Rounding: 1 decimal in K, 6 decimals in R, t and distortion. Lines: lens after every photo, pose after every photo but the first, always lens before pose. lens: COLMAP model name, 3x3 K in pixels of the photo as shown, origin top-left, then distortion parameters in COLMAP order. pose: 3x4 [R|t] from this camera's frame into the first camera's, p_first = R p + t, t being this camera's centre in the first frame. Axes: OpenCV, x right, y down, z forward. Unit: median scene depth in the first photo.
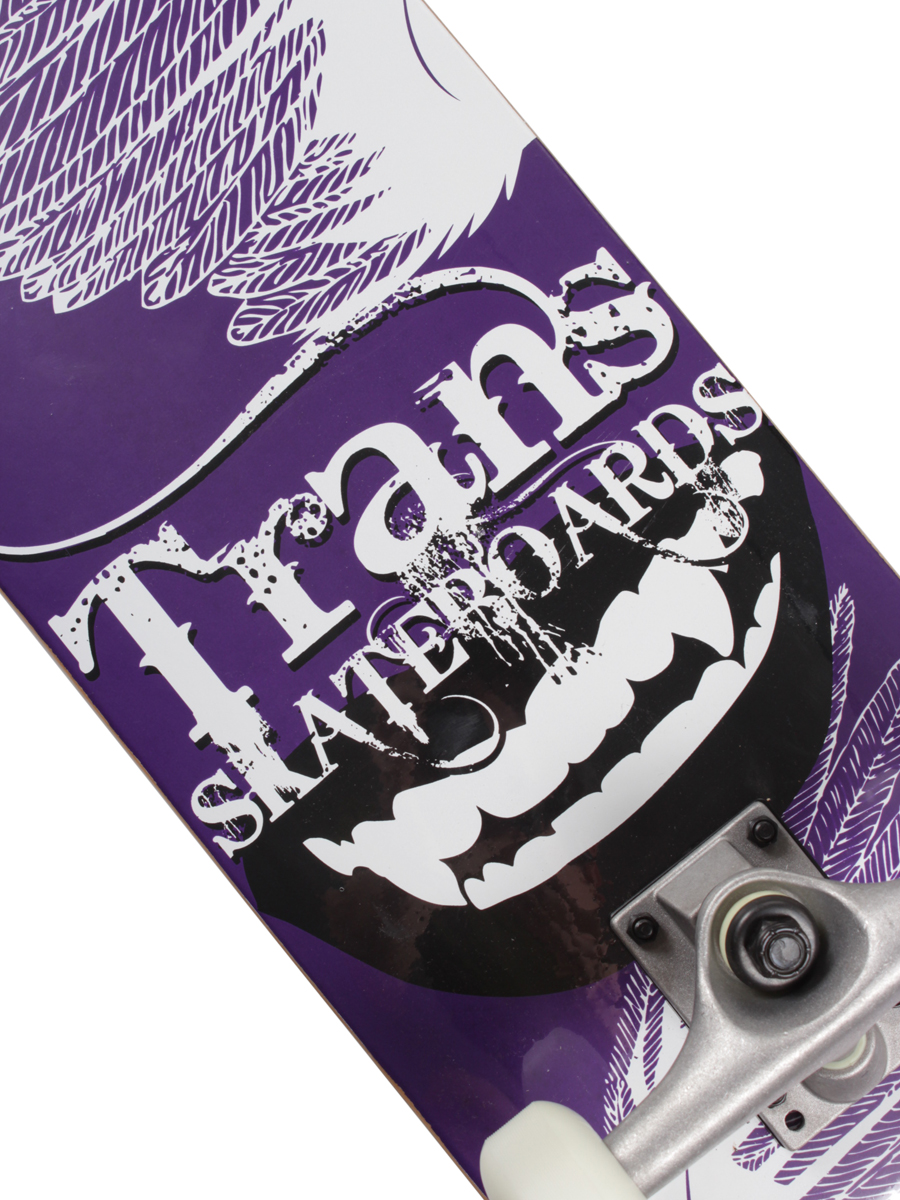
lens RADIAL K [[2172.7, 0, 450.0], [0, 2172.7, 600.0], [0, 0, 1]] dist [-0.024776, 0.046800]
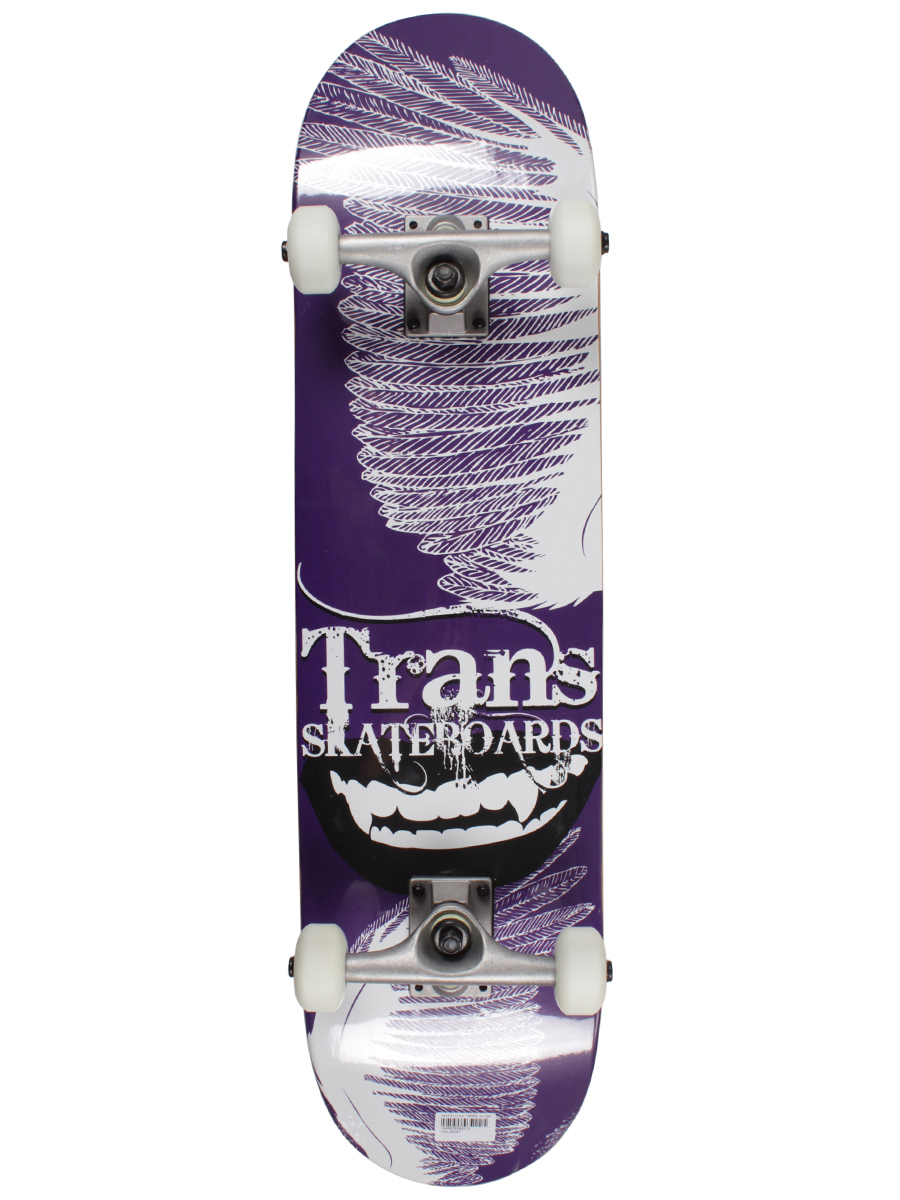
lens RADIAL K [[1238.4, 0, 450.0], [0, 1238.4, 600.0], [0, 0, 1]] dist [-0.133300, -0.002226]
pose [[0.782681, 0.622218, -0.015975, -0.058962], [-0.615266, 0.777307, 0.131305, -0.284913], [0.094118, -0.092941, 0.991213, -0.298972]]
